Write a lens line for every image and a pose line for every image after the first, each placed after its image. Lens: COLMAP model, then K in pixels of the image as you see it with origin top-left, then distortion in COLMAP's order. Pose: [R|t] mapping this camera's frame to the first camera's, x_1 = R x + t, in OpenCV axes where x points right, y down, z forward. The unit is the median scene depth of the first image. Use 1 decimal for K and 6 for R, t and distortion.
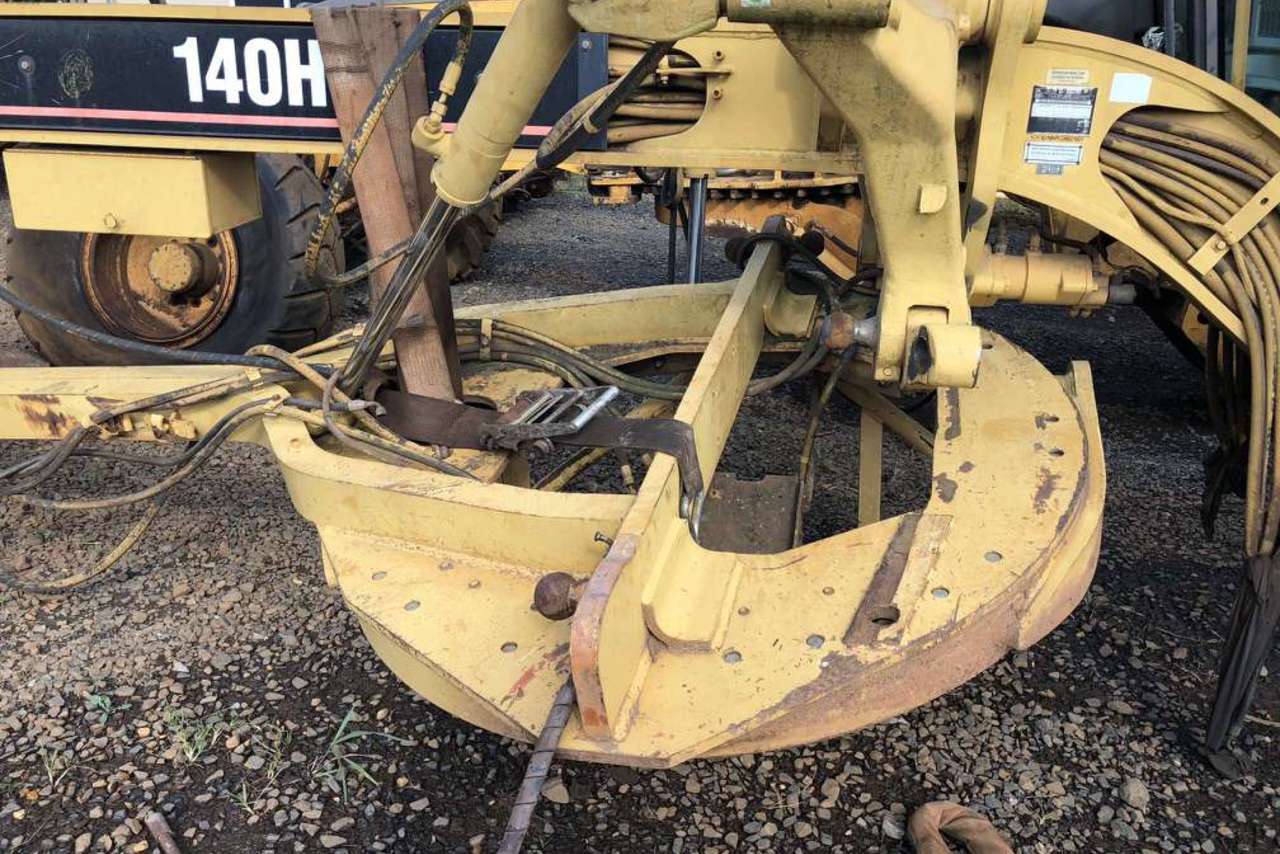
lens RADIAL K [[1110.1, 0, 653.3], [0, 1110.1, 449.6], [0, 0, 1]] dist [0.050098, -0.049290]
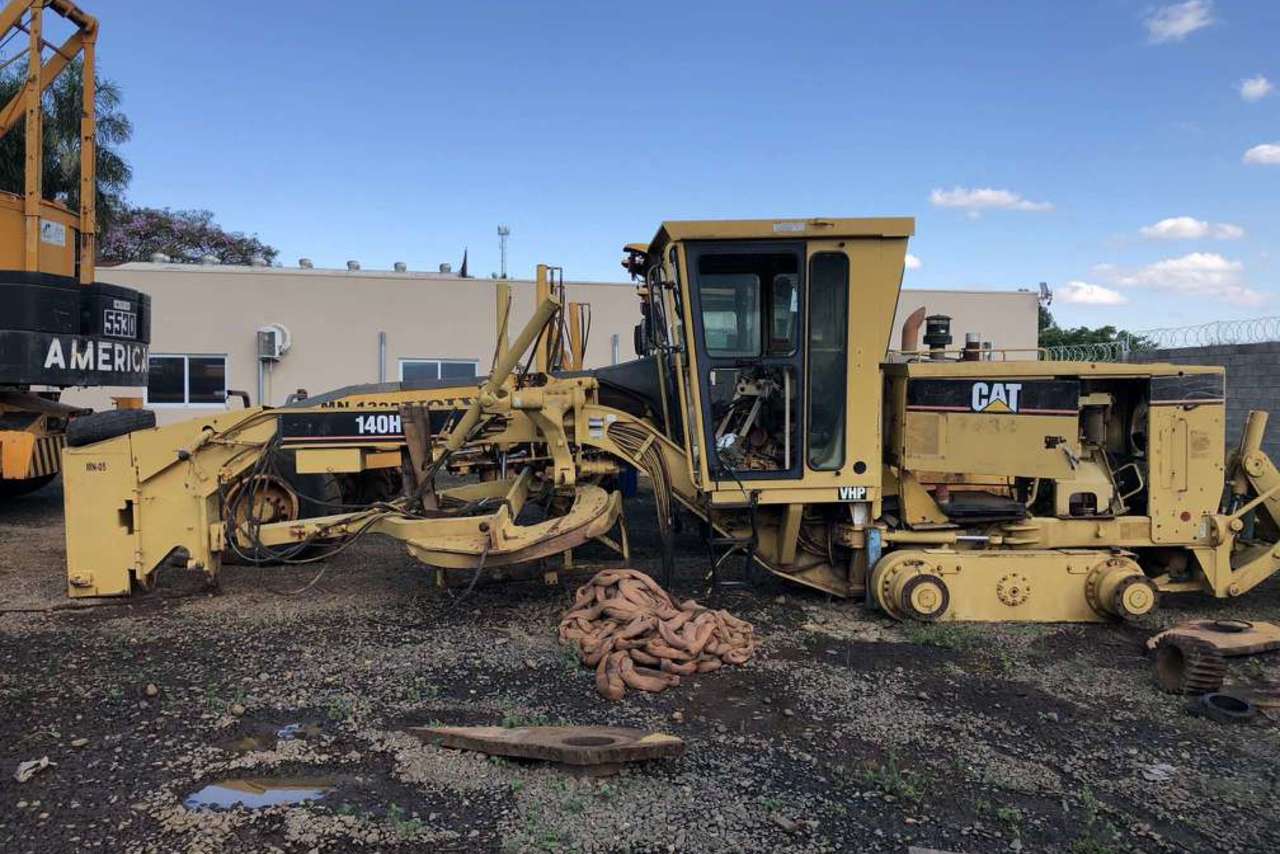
lens RADIAL K [[1110.1, 0, 641.8], [0, 1110.1, 433.8], [0, 0, 1]] dist [0.050098, -0.049290]
pose [[0.981227, -0.048531, 0.186652, -0.202340], [0.102143, 0.951708, -0.289514, 0.826332], [-0.163588, 0.303144, 0.938799, -2.525274]]
